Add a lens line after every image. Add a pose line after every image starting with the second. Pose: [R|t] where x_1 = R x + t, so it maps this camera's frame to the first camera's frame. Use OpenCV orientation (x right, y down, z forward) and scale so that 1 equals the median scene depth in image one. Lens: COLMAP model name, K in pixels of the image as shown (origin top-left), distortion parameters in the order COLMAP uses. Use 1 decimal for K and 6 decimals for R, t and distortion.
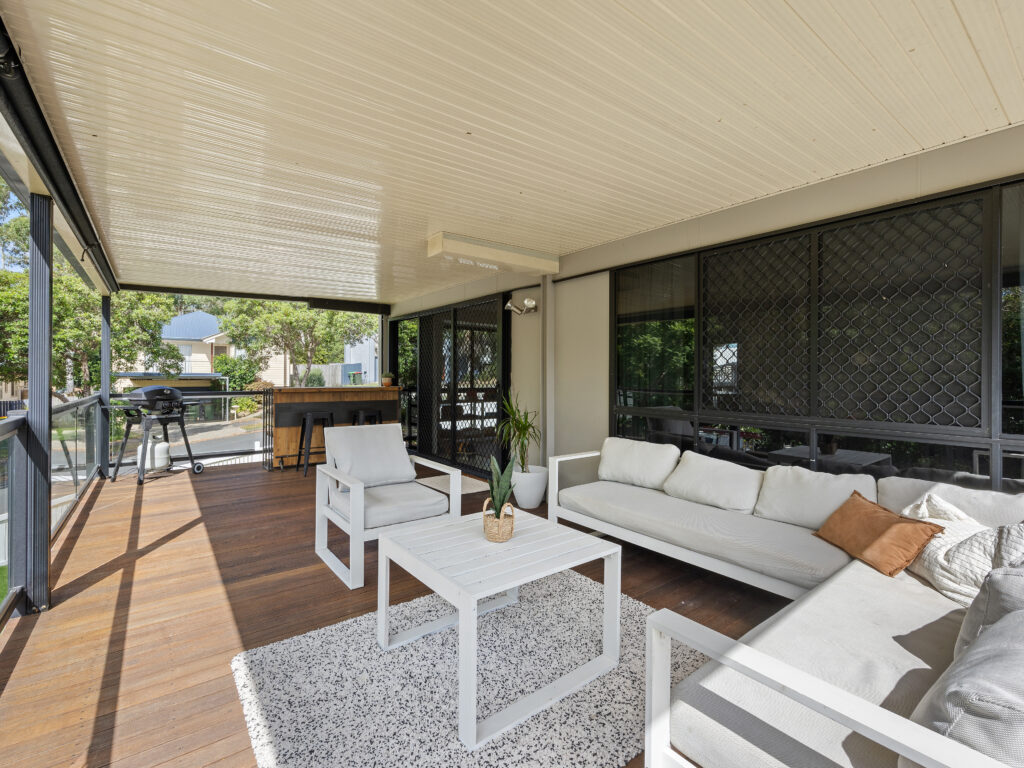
lens RADIAL K [[461.3, 0, 512.0], [0, 461.3, 384.0], [0, 0, 1]] dist [0.000416, 0.000041]
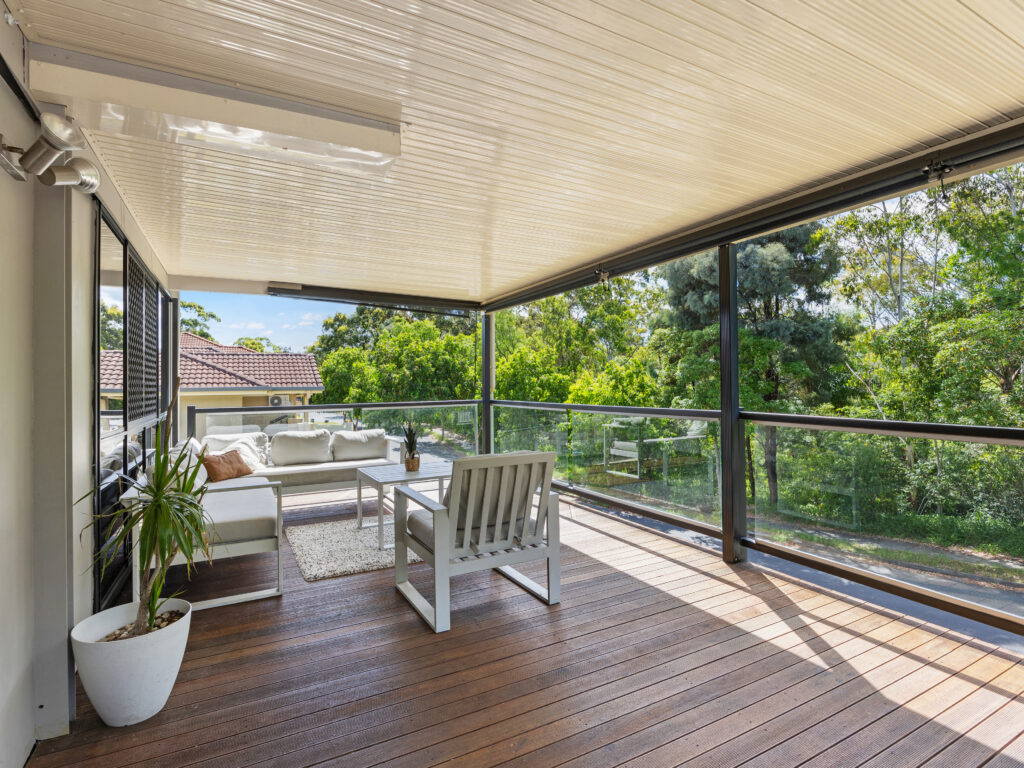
lens RADIAL K [[522.3, 0, 512.0], [0, 522.3, 384.0], [0, 0, 1]] dist [-0.001487, -0.000258]
pose [[-0.986834, 0.004145, 0.161682, -0.478047], [0.007543, 0.999763, 0.020413, -0.068889], [-0.161559, 0.021364, -0.986632, 2.028419]]
